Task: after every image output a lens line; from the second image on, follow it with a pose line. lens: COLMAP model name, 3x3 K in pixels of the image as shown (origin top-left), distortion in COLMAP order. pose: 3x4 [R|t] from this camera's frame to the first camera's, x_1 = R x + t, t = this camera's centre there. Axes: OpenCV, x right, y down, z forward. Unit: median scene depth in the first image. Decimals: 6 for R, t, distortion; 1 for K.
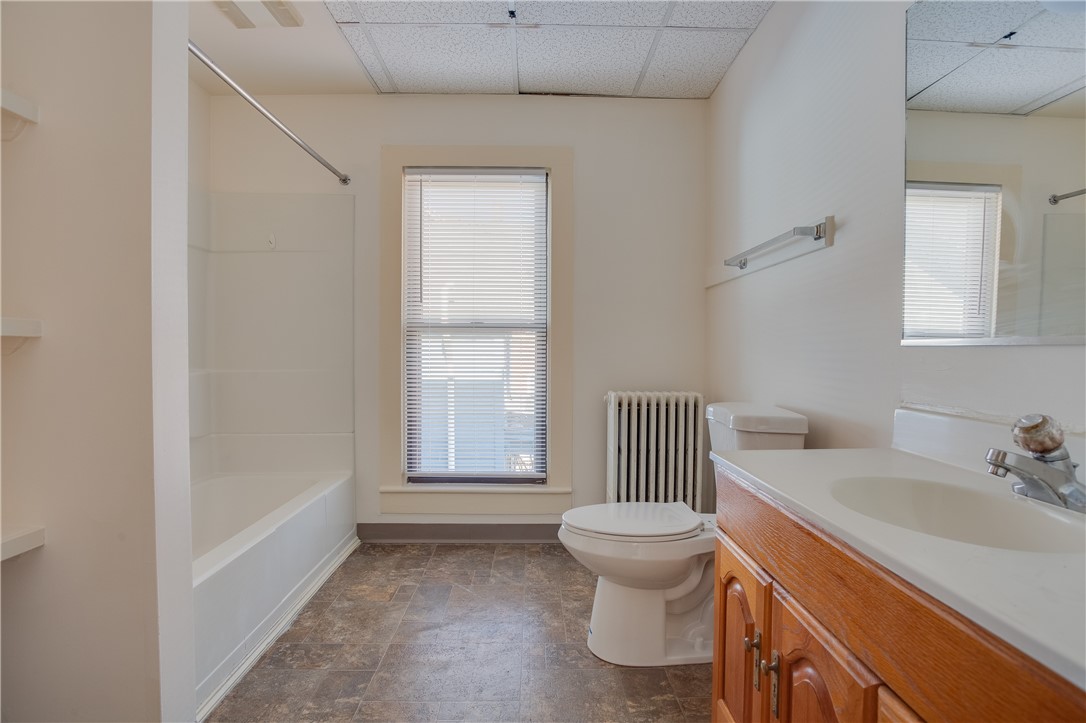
lens RADIAL K [[549.5, 0, 543.0], [0, 549.5, 361.5], [0, 0, 1]] dist [-0.025322, 0.000077]
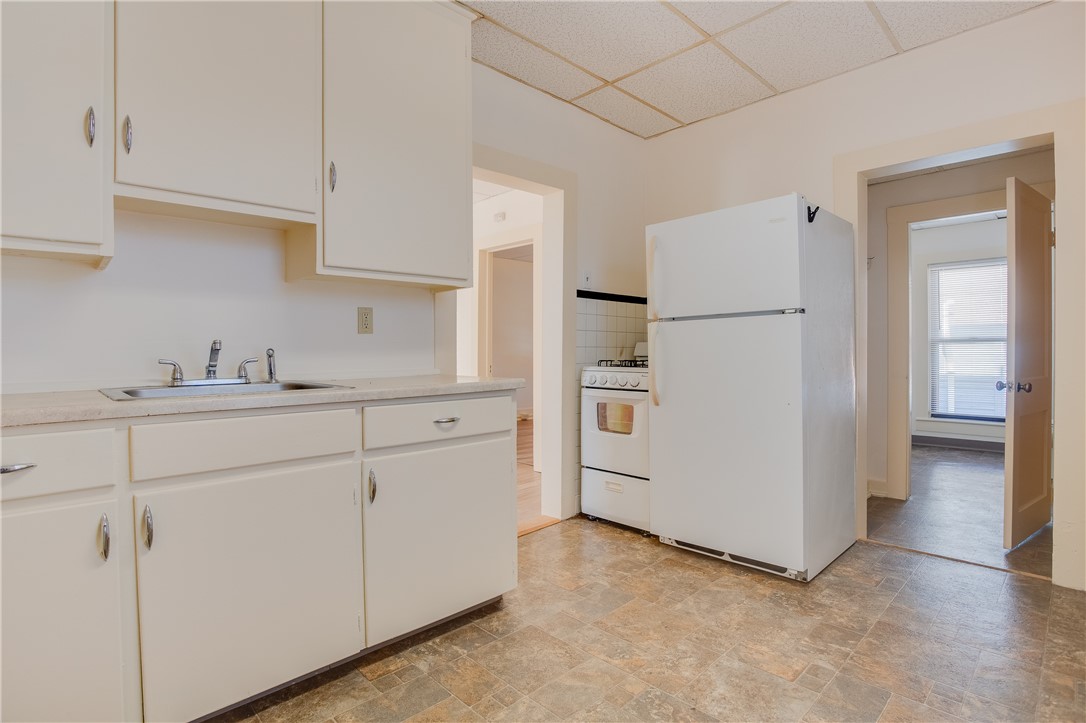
lens RADIAL K [[549.5, 0, 543.0], [0, 549.5, 361.5], [0, 0, 1]] dist [-0.025322, 0.000077]
pose [[0.692043, 0.001415, -0.721855, 0.034038], [0.005385, 0.999960, 0.007123, -0.001719], [0.721836, -0.008816, 0.692008, -0.231195]]
